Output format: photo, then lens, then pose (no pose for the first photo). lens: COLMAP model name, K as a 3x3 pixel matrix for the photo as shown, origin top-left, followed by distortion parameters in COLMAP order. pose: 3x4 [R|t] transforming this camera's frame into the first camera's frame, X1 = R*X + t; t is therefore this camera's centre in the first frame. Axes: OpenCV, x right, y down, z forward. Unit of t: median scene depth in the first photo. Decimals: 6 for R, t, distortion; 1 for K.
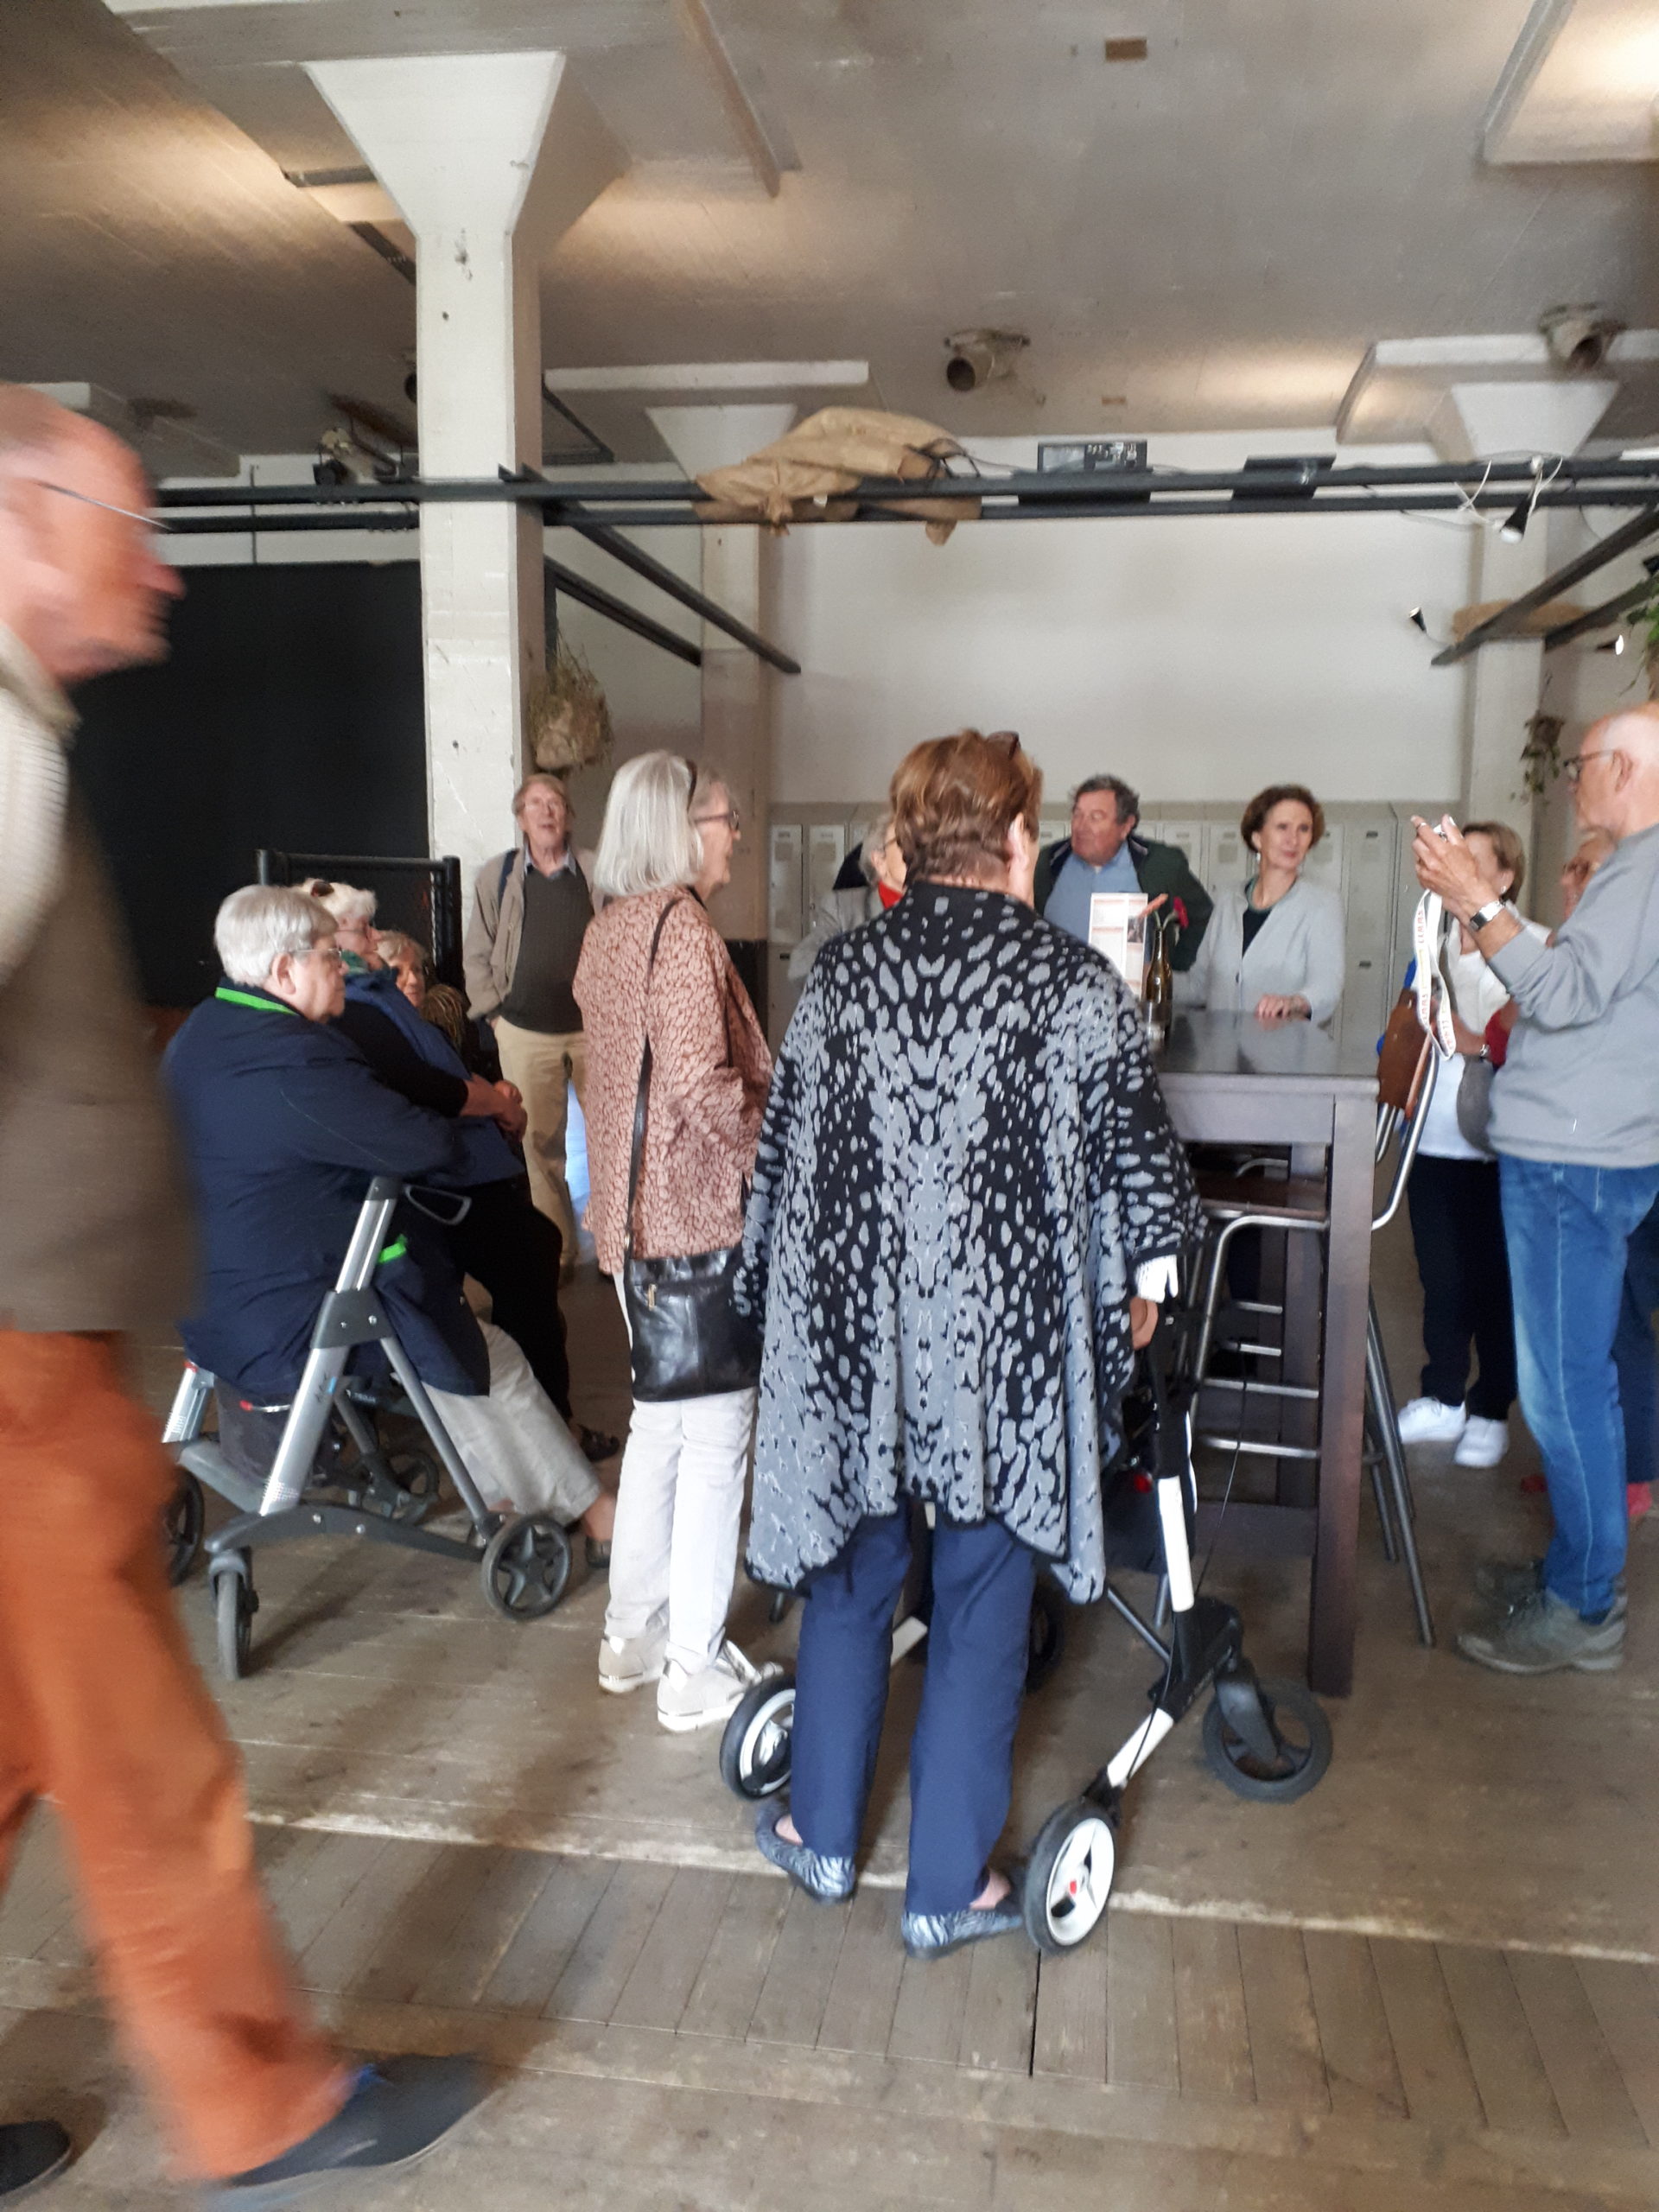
lens RADIAL K [[1878.8, 0, 829.5], [0, 1878.8, 1106.0], [0, 0, 1]] dist [0.030228, -0.000084]
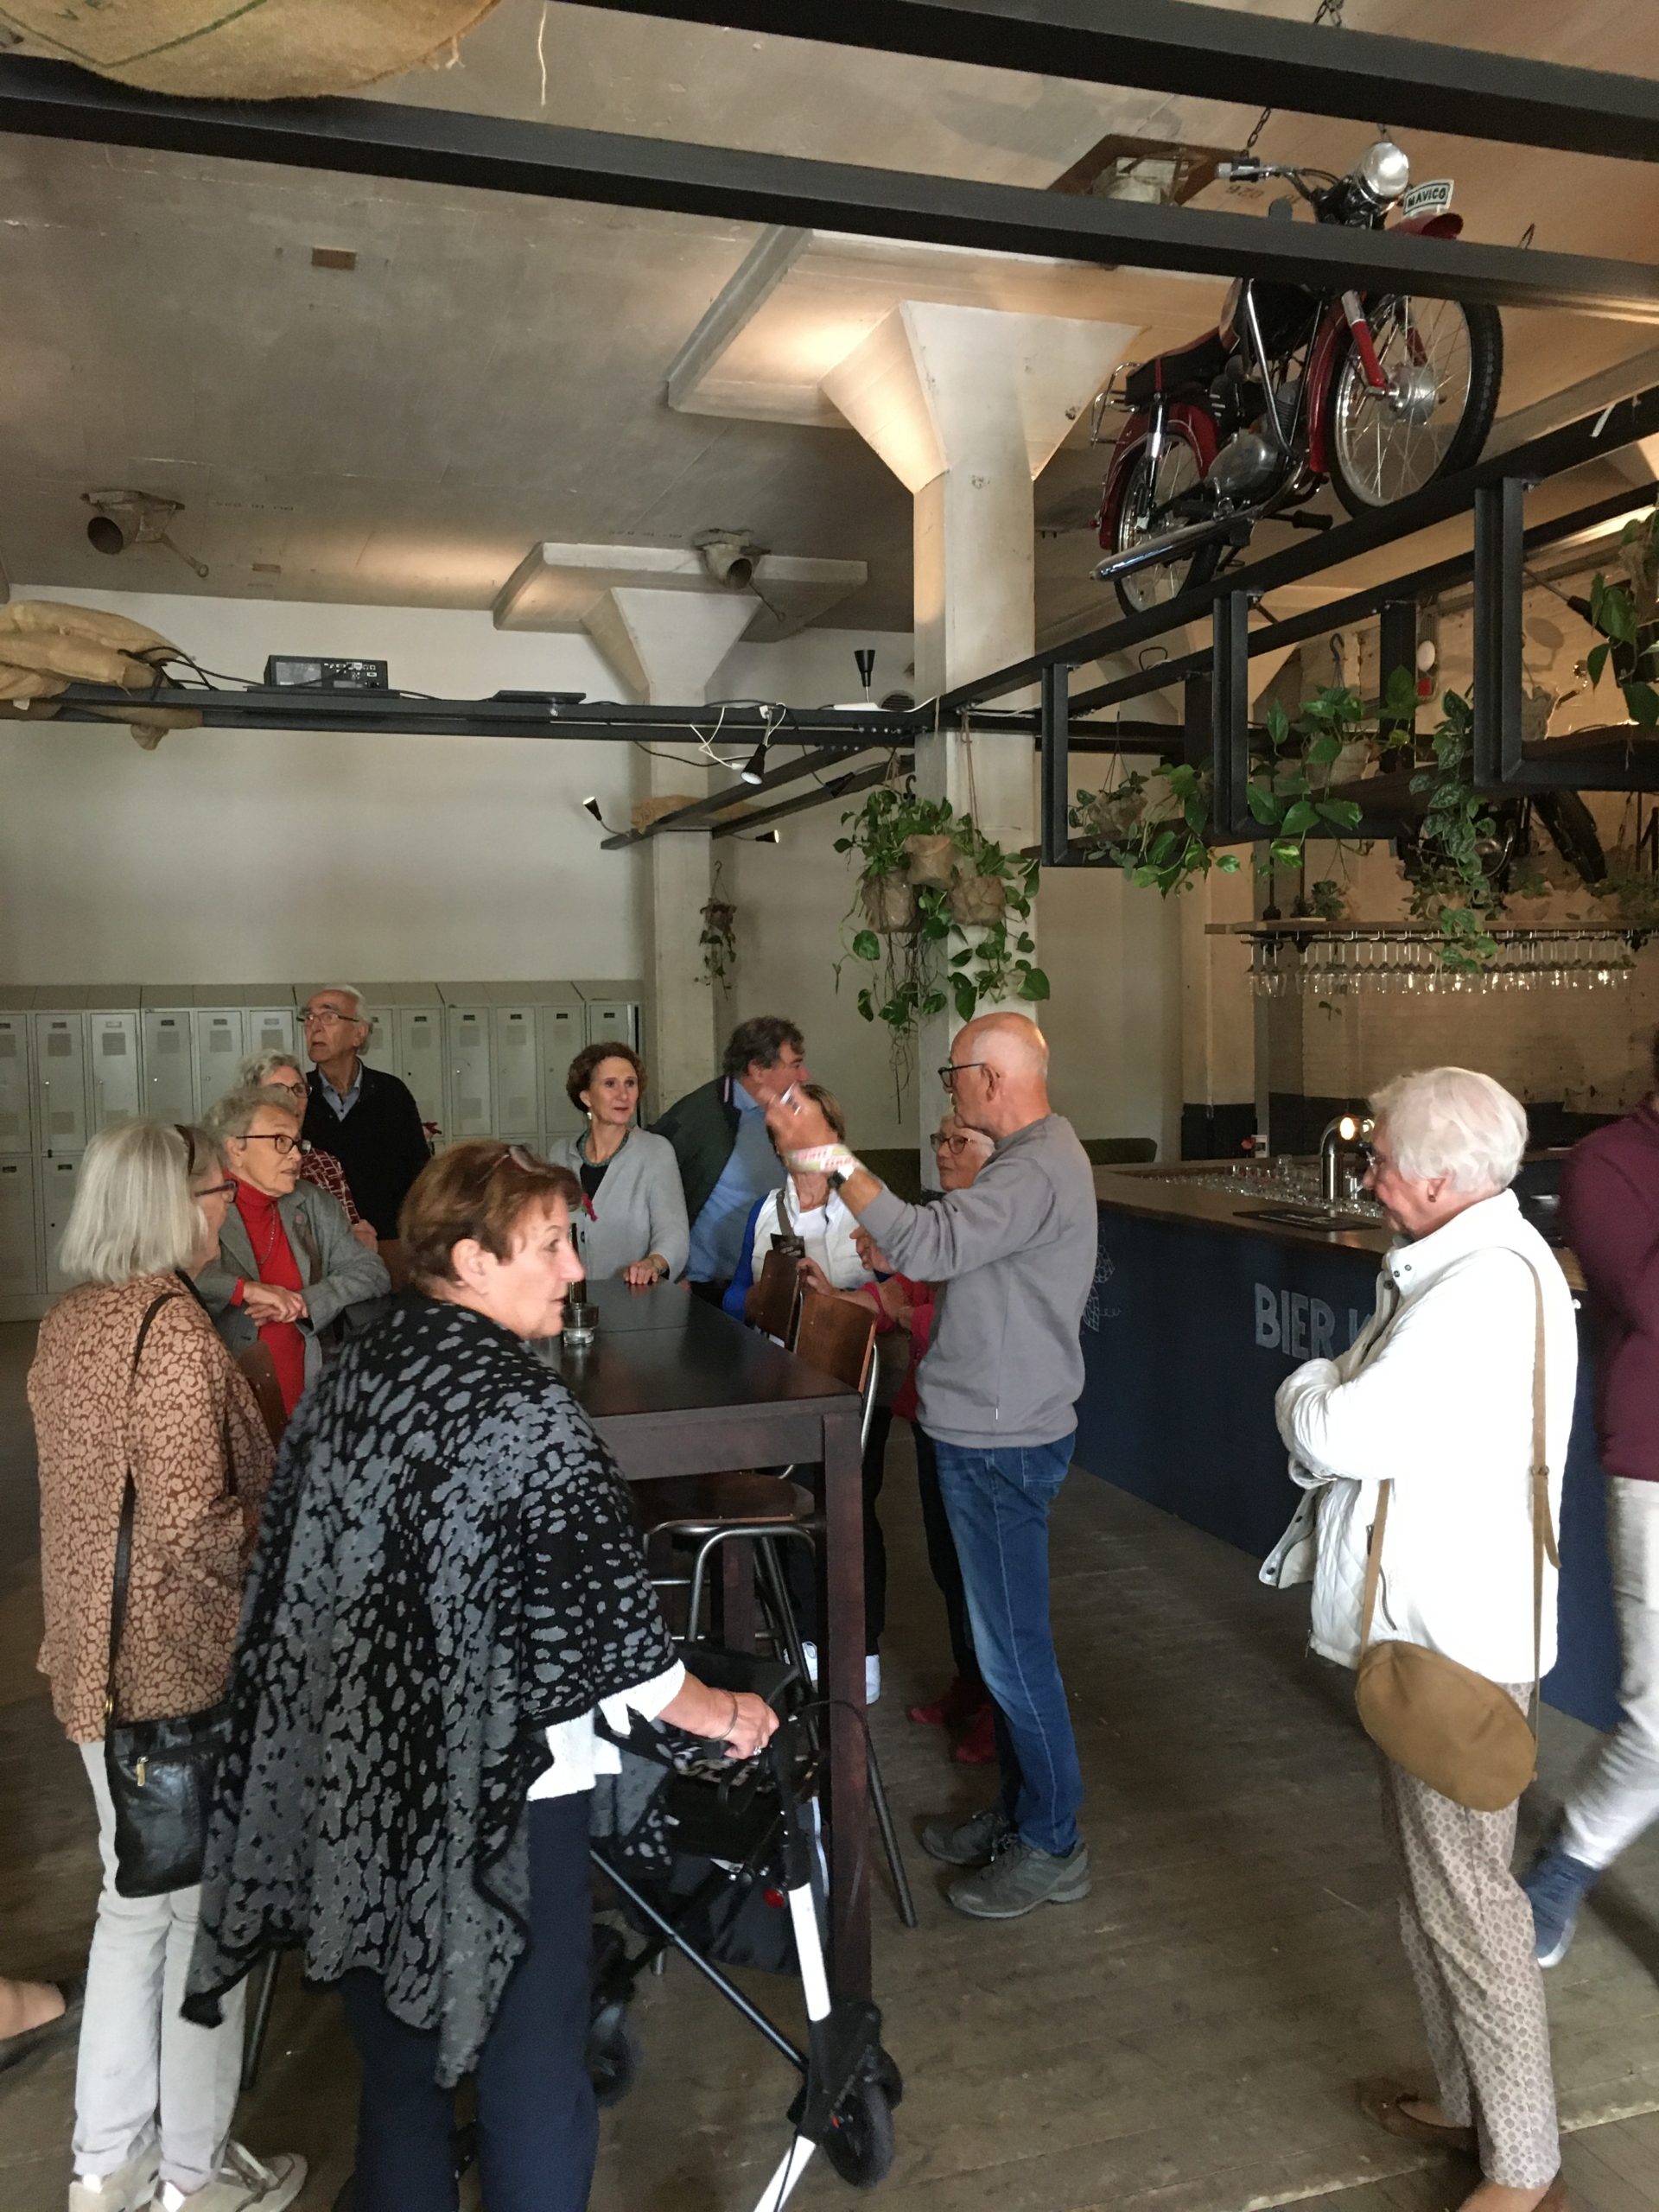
lens RADIAL K [[1950.8, 0, 829.5], [0, 1950.8, 1106.0], [0, 0, 1]] dist [0.196461, -0.328203]
pose [[0.890544, -0.052078, 0.451906, -0.101228], [0.080788, 0.995740, -0.044454, -0.063361], [-0.447666, 0.076097, 0.890957, 0.014118]]
